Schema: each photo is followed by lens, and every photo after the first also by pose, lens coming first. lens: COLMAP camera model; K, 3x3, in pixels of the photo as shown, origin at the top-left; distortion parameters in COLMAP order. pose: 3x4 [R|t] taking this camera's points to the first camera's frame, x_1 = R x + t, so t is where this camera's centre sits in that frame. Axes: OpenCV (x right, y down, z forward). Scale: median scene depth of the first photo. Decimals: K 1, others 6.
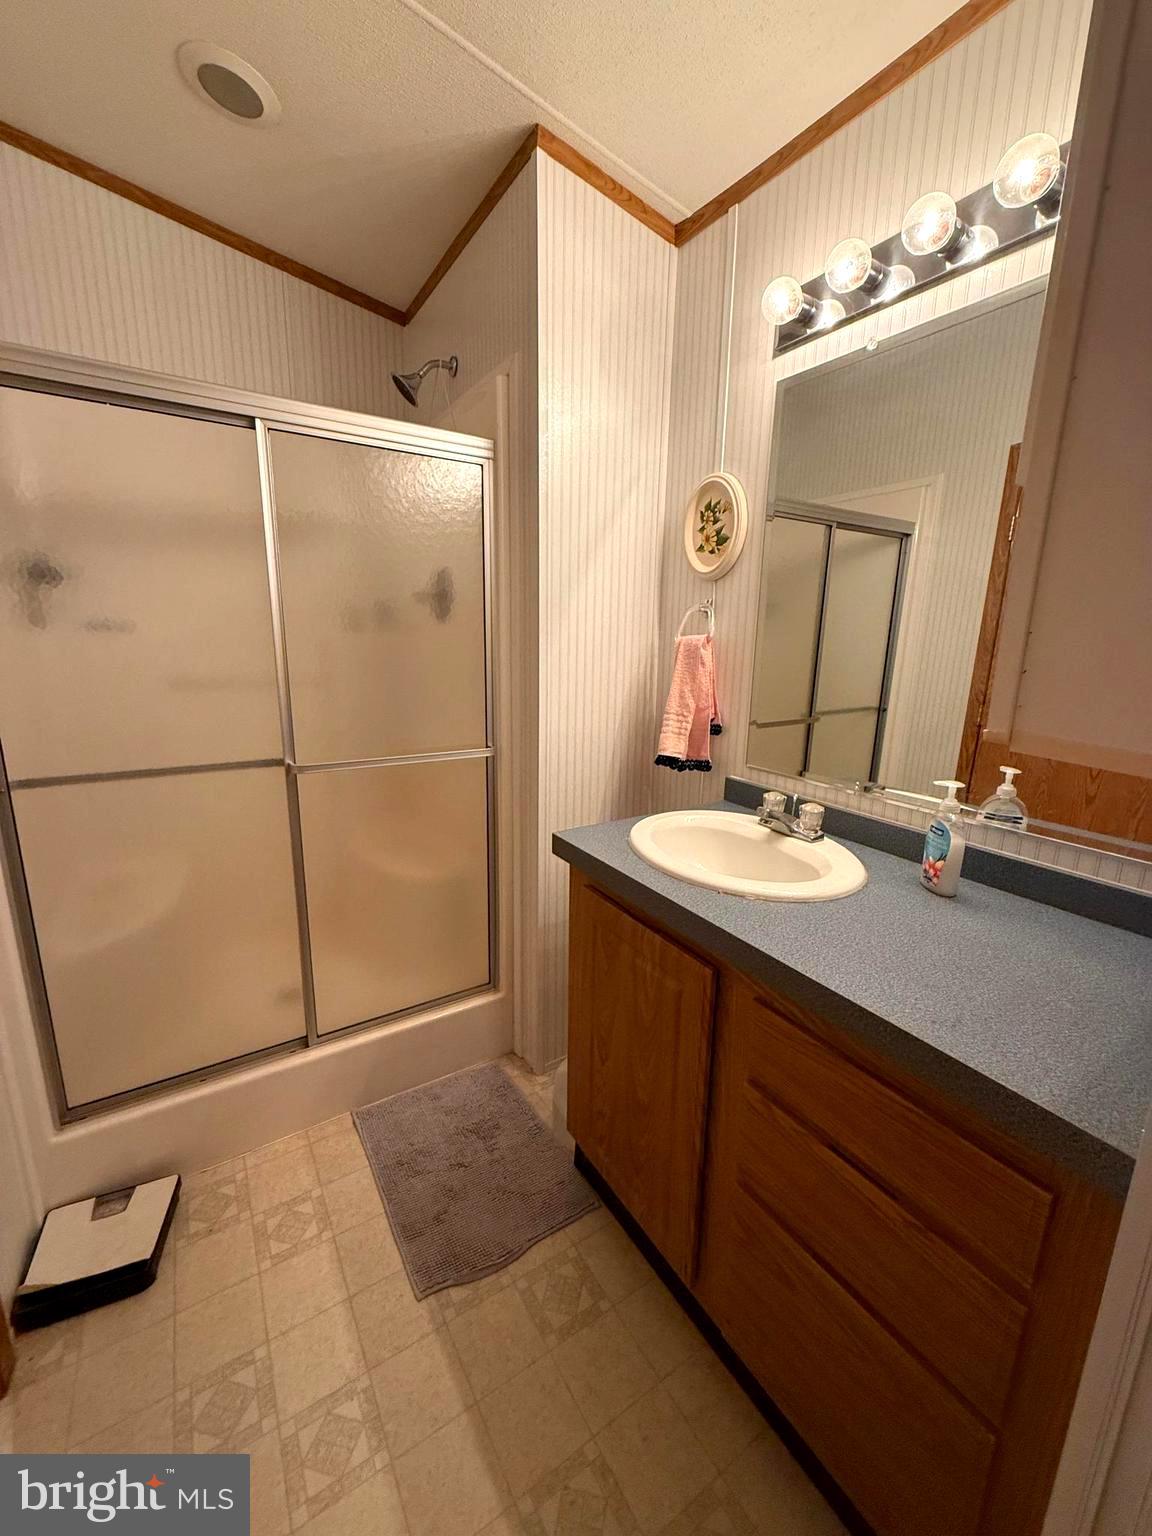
lens RADIAL K [[607.8, 0, 575.2], [0, 607.8, 766.9], [0, 0, 1]] dist [0.001870, -0.001073]
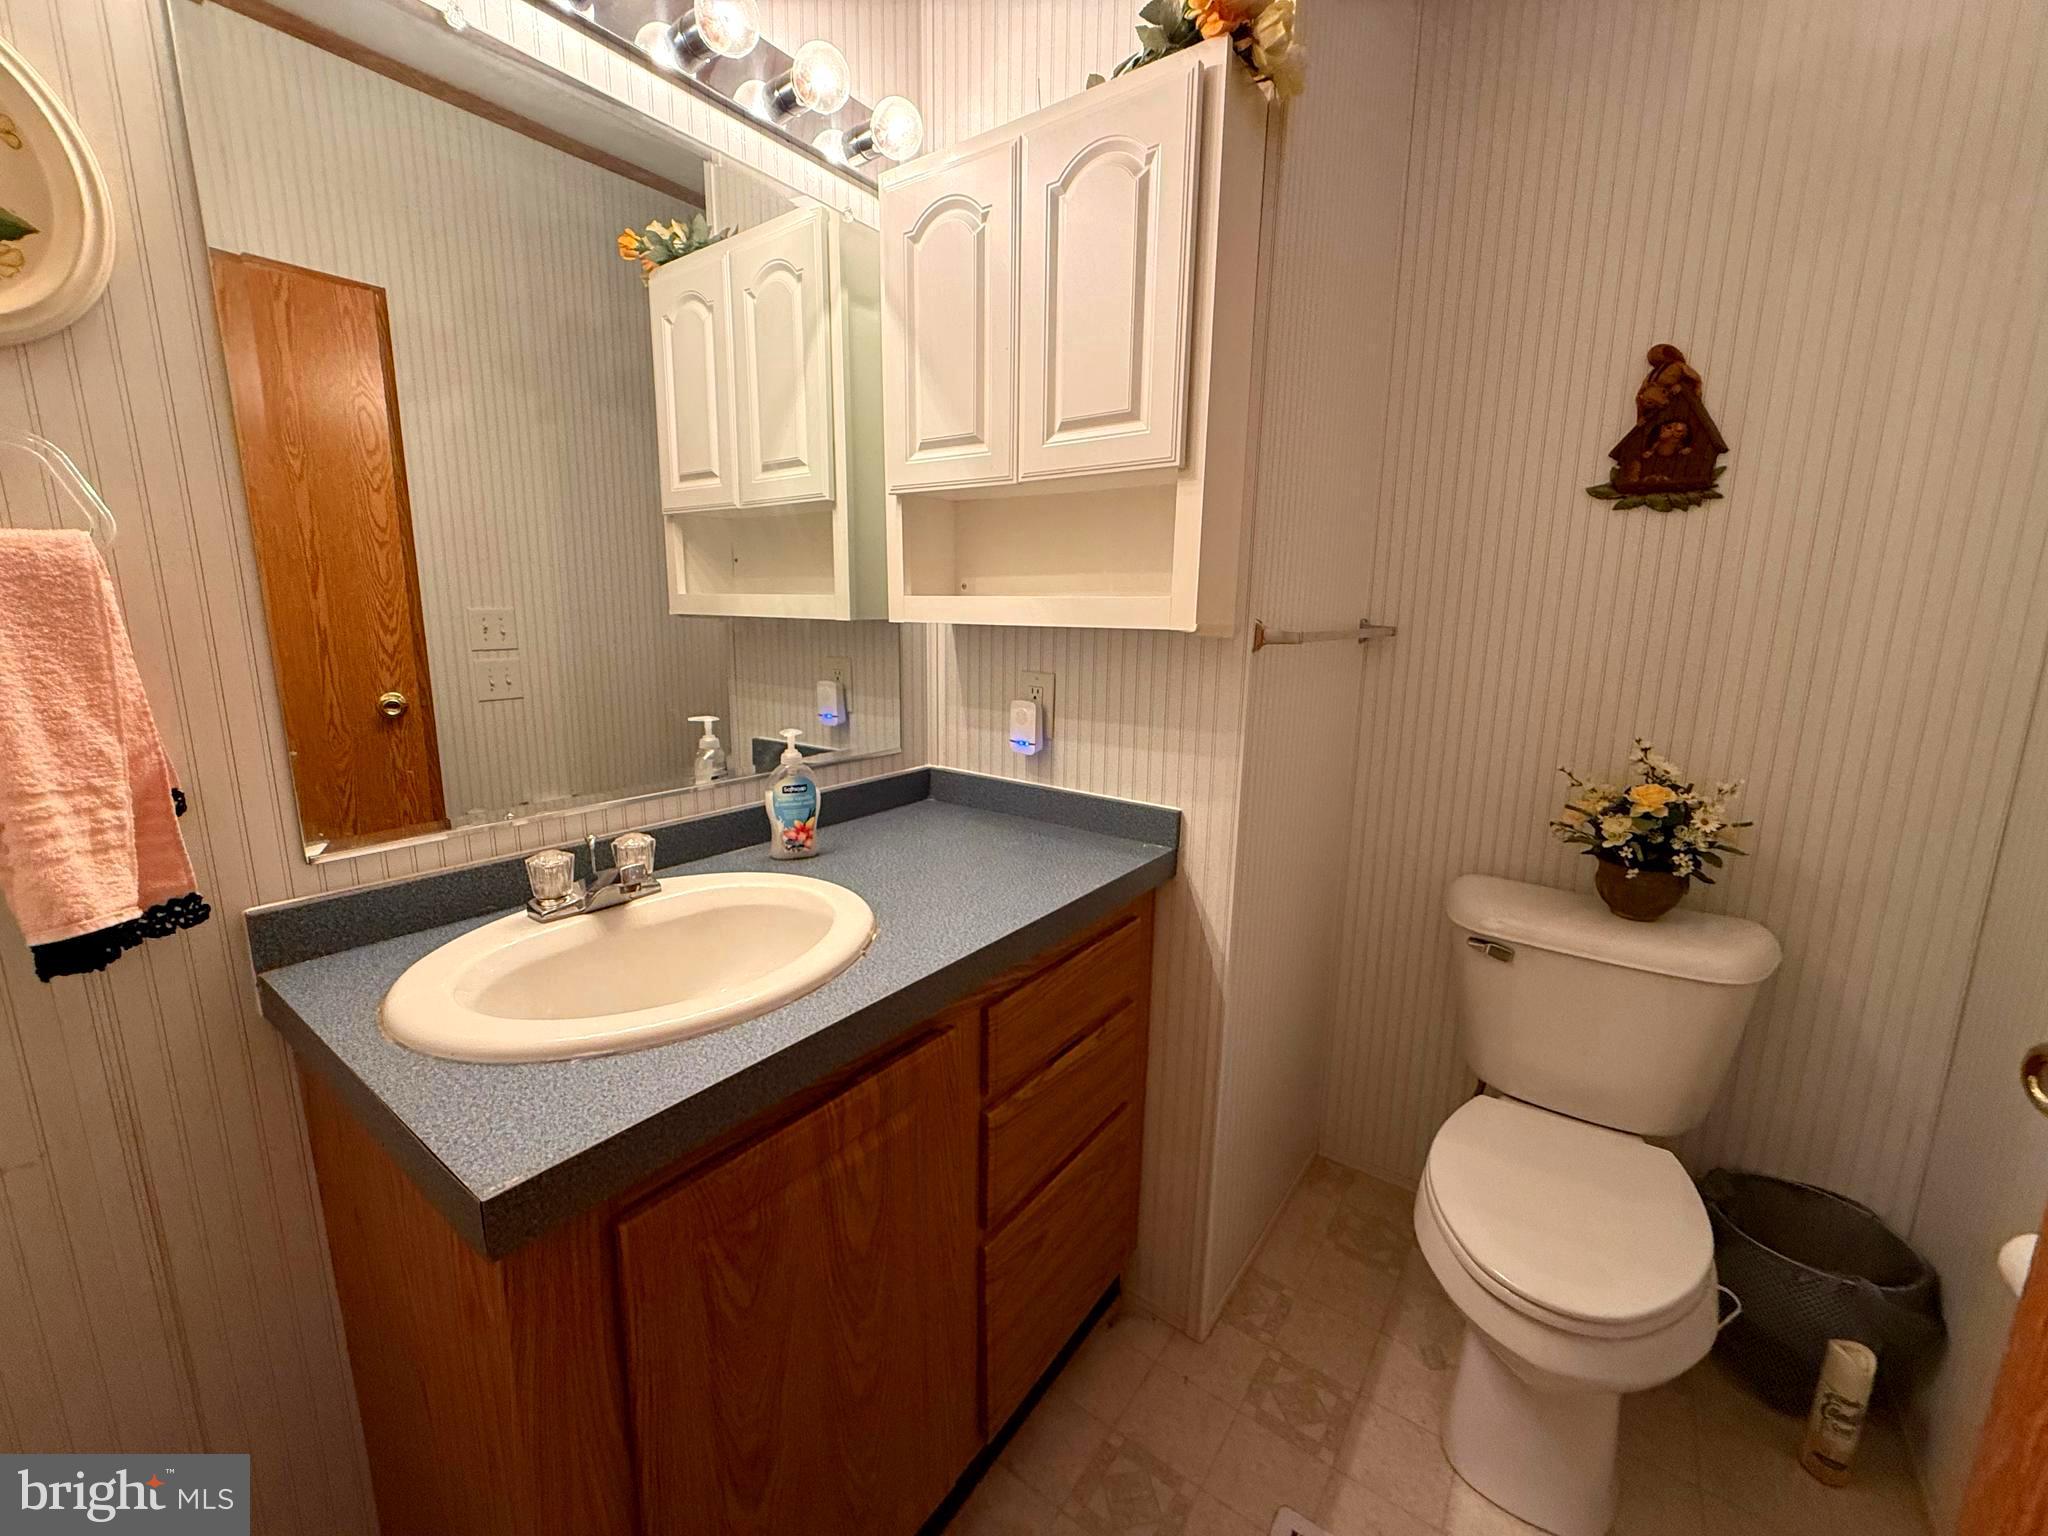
lens RADIAL K [[810.4, 0, 1023.8], [0, 810.4, 766.8], [0, 0, 1]] dist [0.001870, -0.001073]
pose [[-0.375684, -0.214671, 0.901542, -0.474837], [0.160612, 0.942999, 0.291472, -0.177964], [-0.912724, 0.254300, -0.319791, 0.883003]]
